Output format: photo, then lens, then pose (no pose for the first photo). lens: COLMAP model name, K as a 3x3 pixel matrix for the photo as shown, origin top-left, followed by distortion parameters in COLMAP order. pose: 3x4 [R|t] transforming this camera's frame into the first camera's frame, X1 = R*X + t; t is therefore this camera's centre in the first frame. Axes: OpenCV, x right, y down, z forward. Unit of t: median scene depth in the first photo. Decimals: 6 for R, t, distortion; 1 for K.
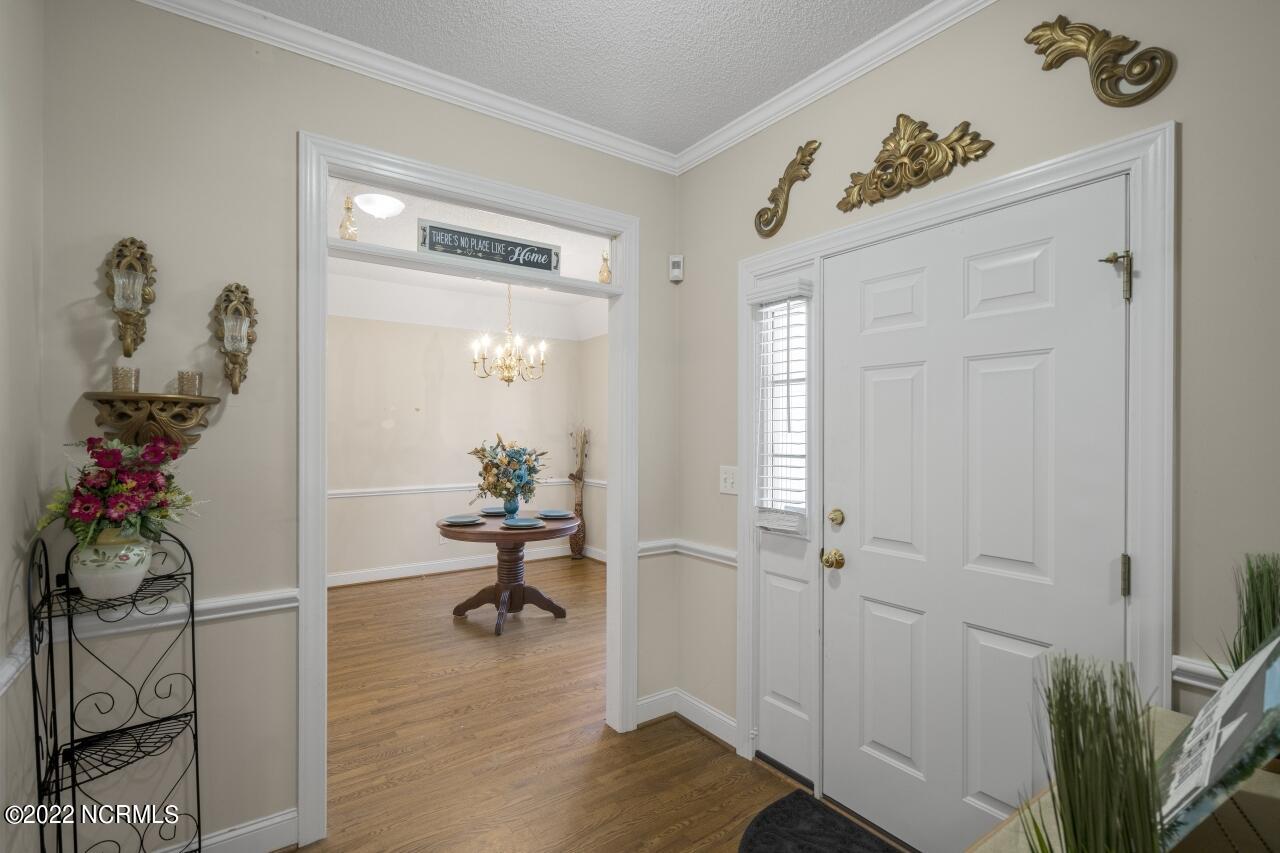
lens RADIAL K [[592.3, 0, 632.7], [0, 592.3, 425.6], [0, 0, 1]] dist [-0.001019, 0.001331]
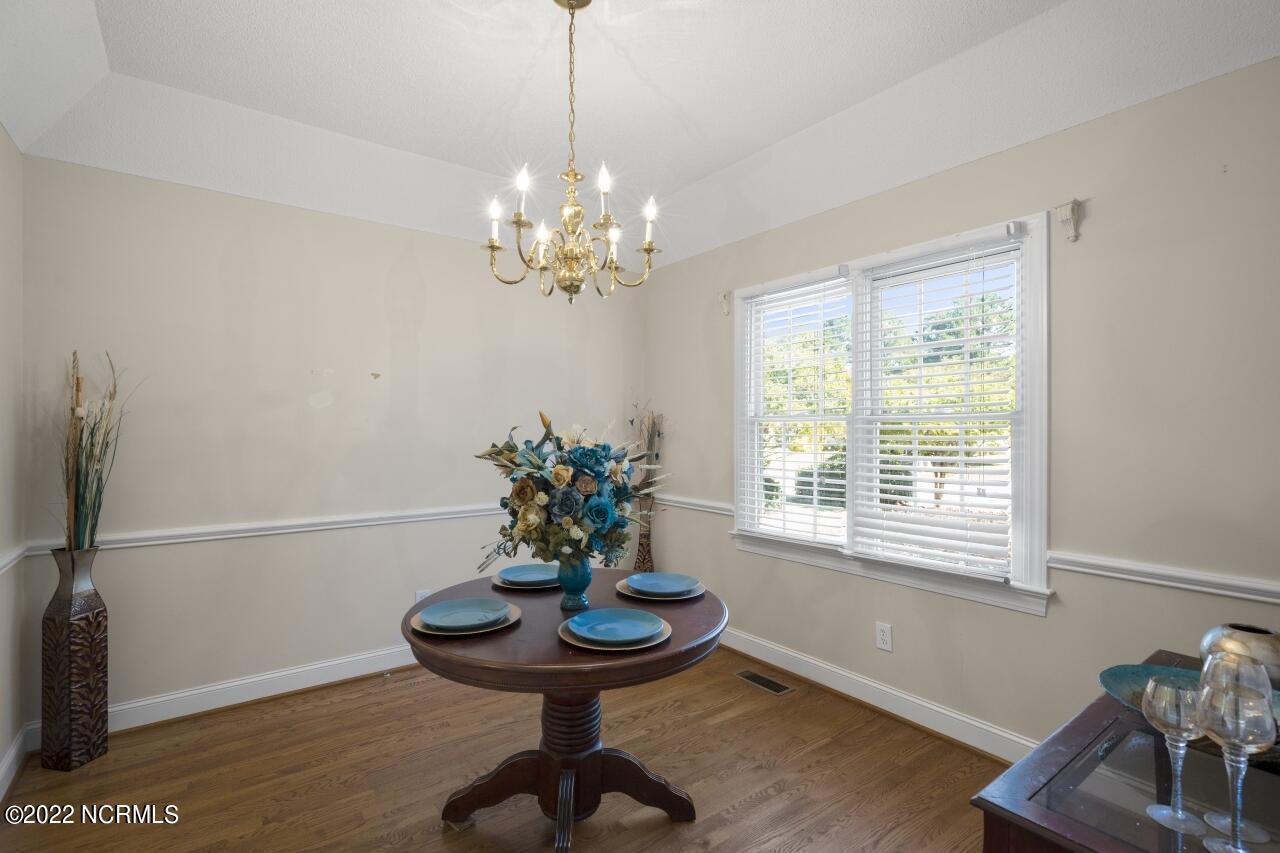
lens RADIAL K [[592.3, 0, 632.7], [0, 592.3, 425.6], [0, 0, 1]] dist [-0.001019, 0.001331]
pose [[0.999684, 0.001114, 0.025099, -0.173741], [-0.001283, 0.999977, 0.006698, 0.021136], [-0.025091, -0.006728, 0.999663, 0.559678]]
